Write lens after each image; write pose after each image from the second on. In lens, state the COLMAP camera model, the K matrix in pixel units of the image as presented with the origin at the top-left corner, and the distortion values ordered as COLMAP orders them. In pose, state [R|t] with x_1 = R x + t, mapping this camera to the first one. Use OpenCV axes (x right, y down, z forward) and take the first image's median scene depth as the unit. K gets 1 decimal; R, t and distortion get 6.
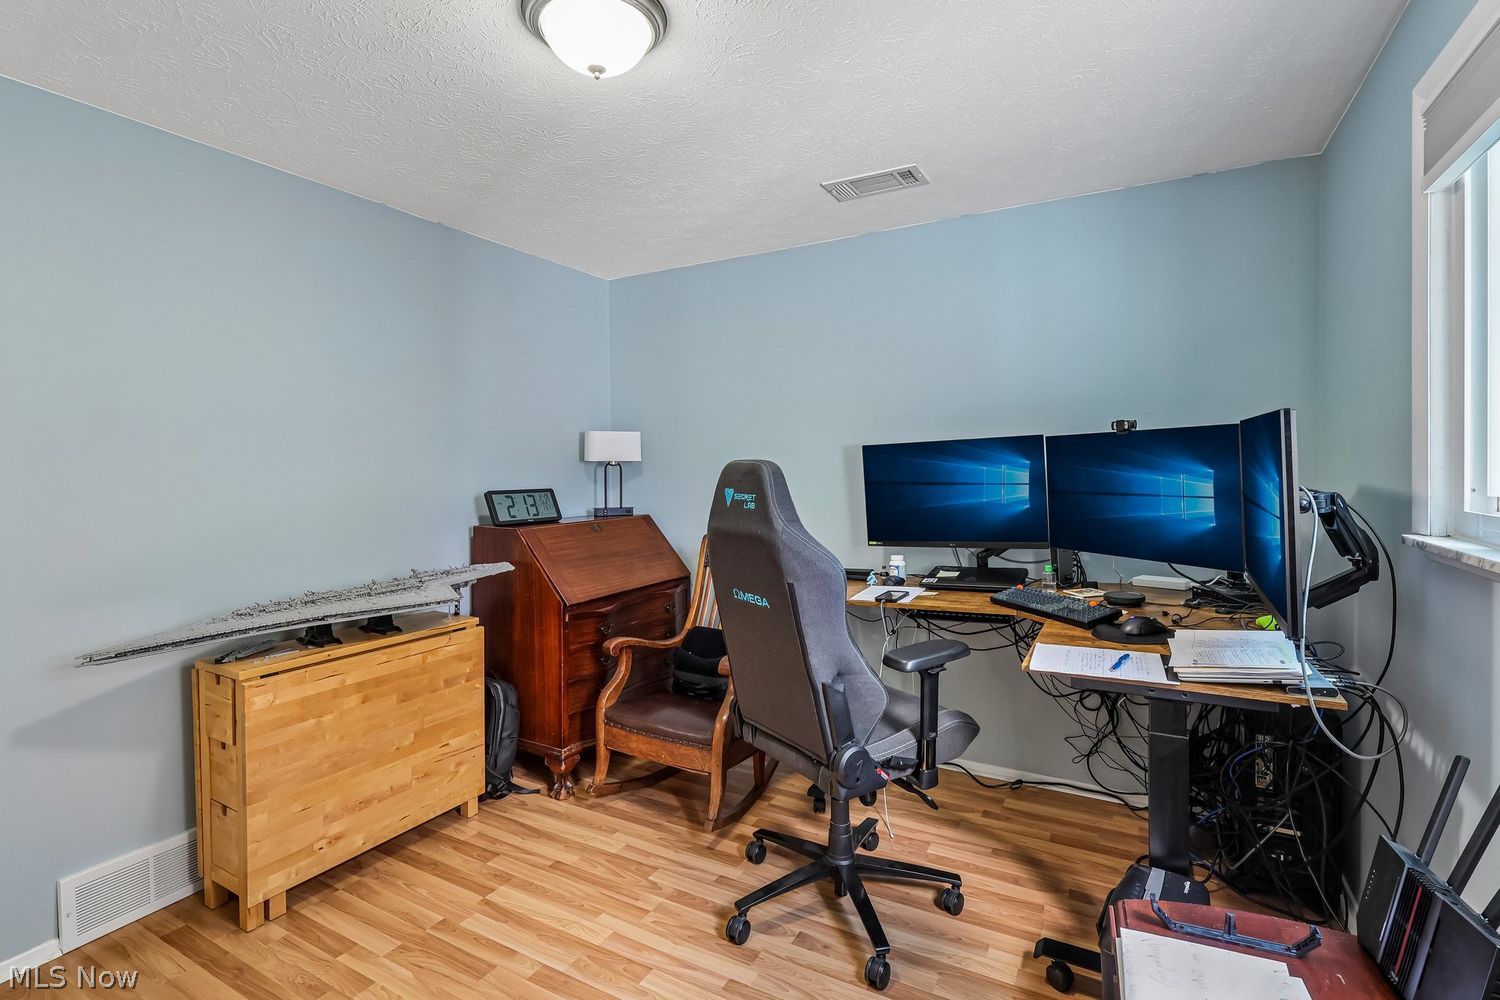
lens RADIAL K [[707.4, 0, 742.8], [0, 707.4, 474.2], [0, 0, 1]] dist [0.000124, 0.000276]
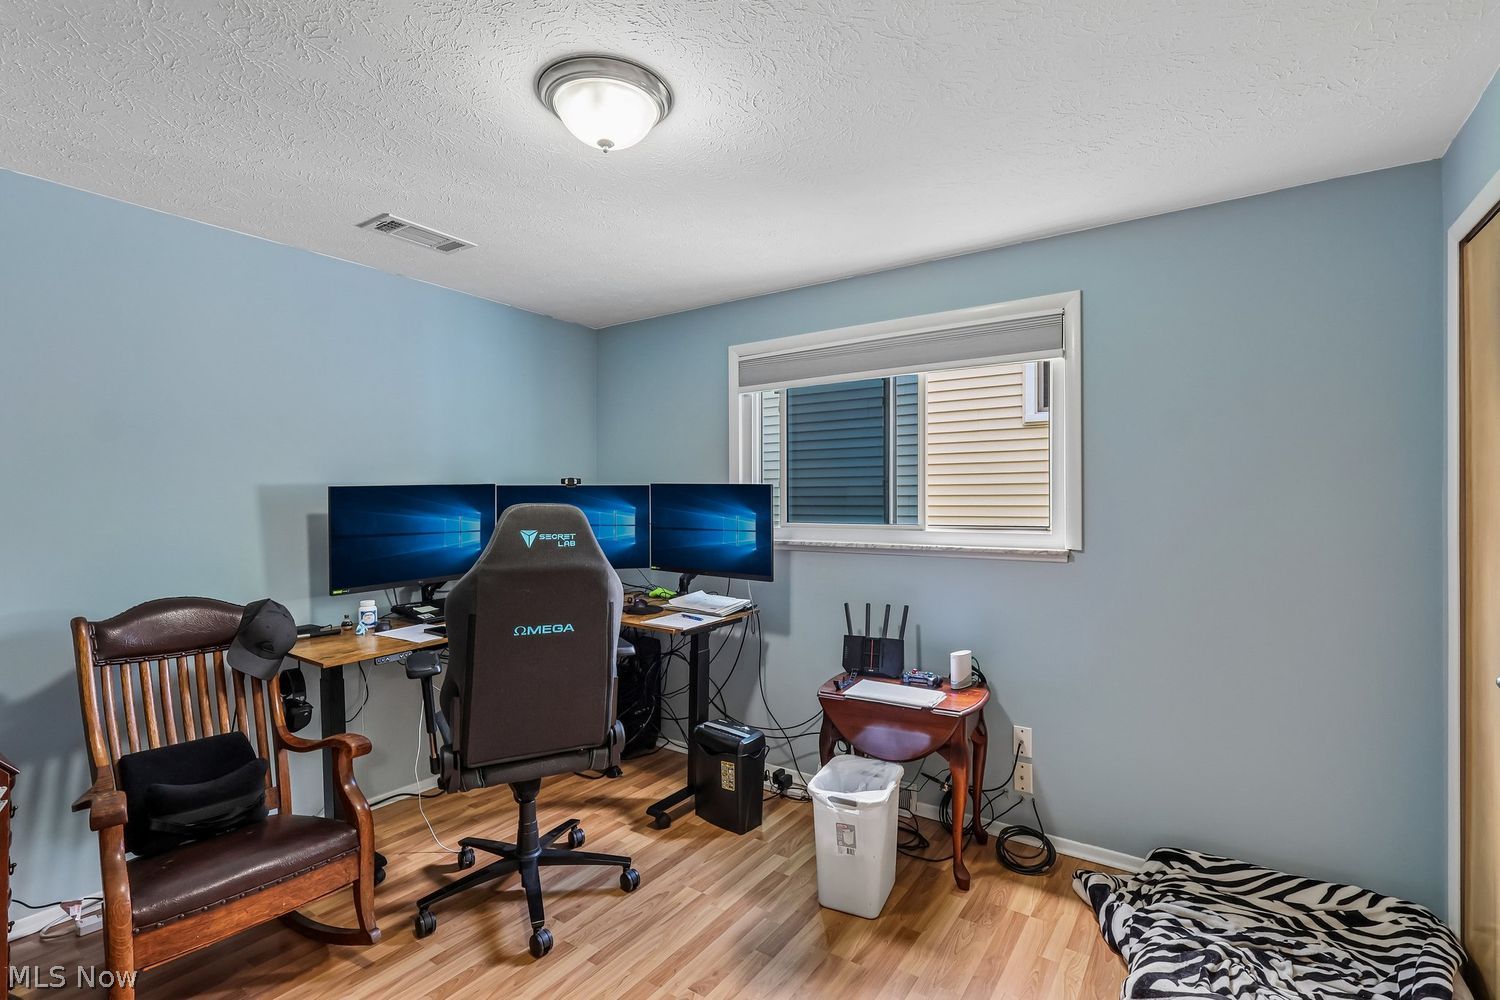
lens RADIAL K [[697.4, 0, 750.0], [0, 697.4, 500.0], [0, 0, 1]] dist [0.000332, 0.000723]
pose [[0.091019, 0.012419, 0.995772, -0.940389], [0.013370, 0.999817, -0.013692, -0.005771], [-0.995759, 0.014560, 0.090836, 0.526611]]
